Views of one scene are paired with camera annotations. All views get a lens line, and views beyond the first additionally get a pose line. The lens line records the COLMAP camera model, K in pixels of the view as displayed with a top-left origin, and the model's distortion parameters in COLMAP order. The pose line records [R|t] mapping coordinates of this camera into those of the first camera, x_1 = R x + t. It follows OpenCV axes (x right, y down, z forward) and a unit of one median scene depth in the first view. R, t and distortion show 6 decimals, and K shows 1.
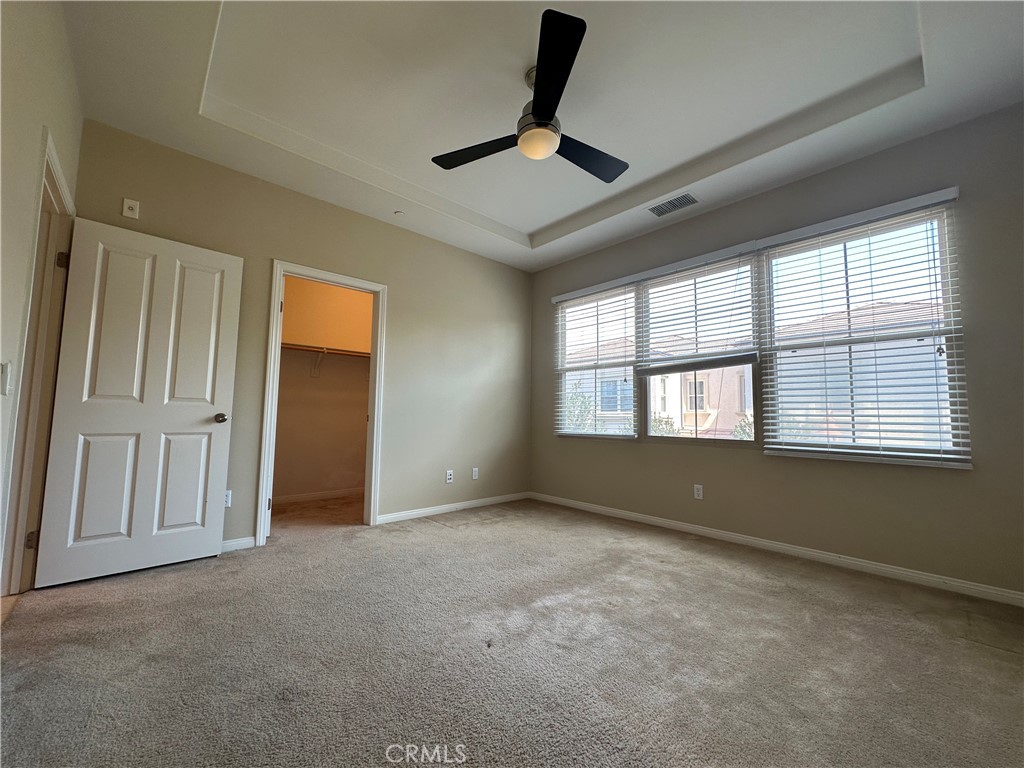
lens RADIAL K [[402.7, 0, 511.8], [0, 402.7, 385.2], [0, 0, 1]] dist [-0.001493, 0.000242]
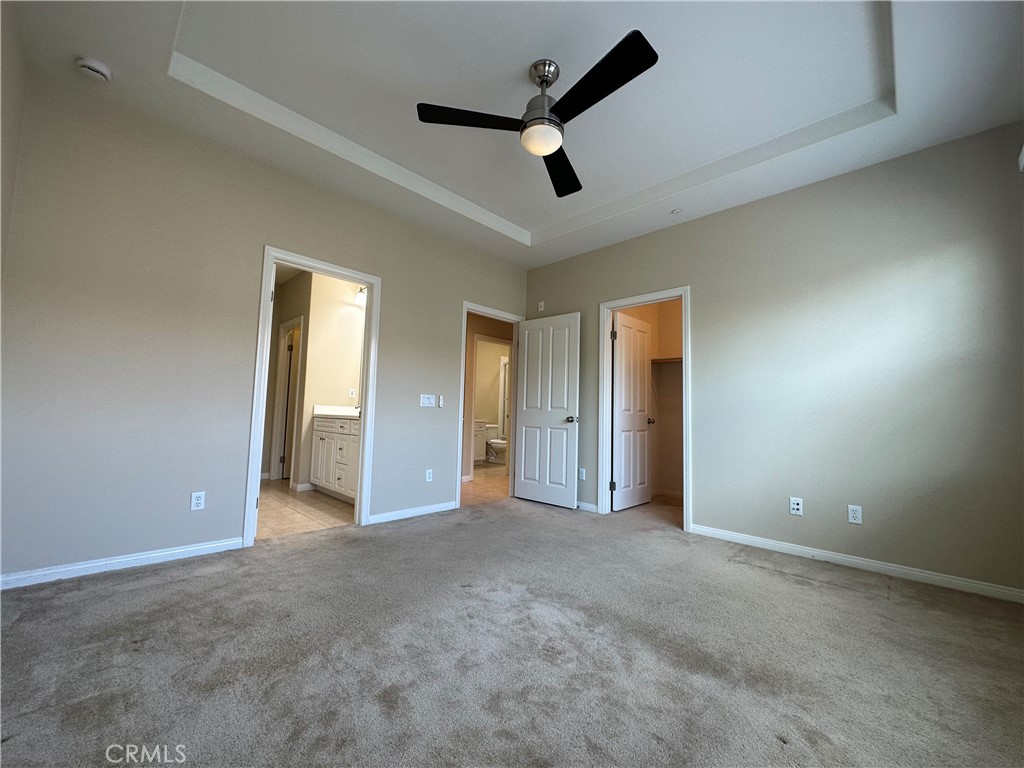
lens RADIAL K [[402.7, 0, 515.1], [0, 402.7, 386.3], [0, 0, 1]] dist [-0.001493, 0.000242]
pose [[0.073080, -0.086124, -0.993601, 0.710349], [0.048866, 0.995377, -0.082684, 0.063525], [0.996128, -0.042511, 0.076951, 0.594441]]
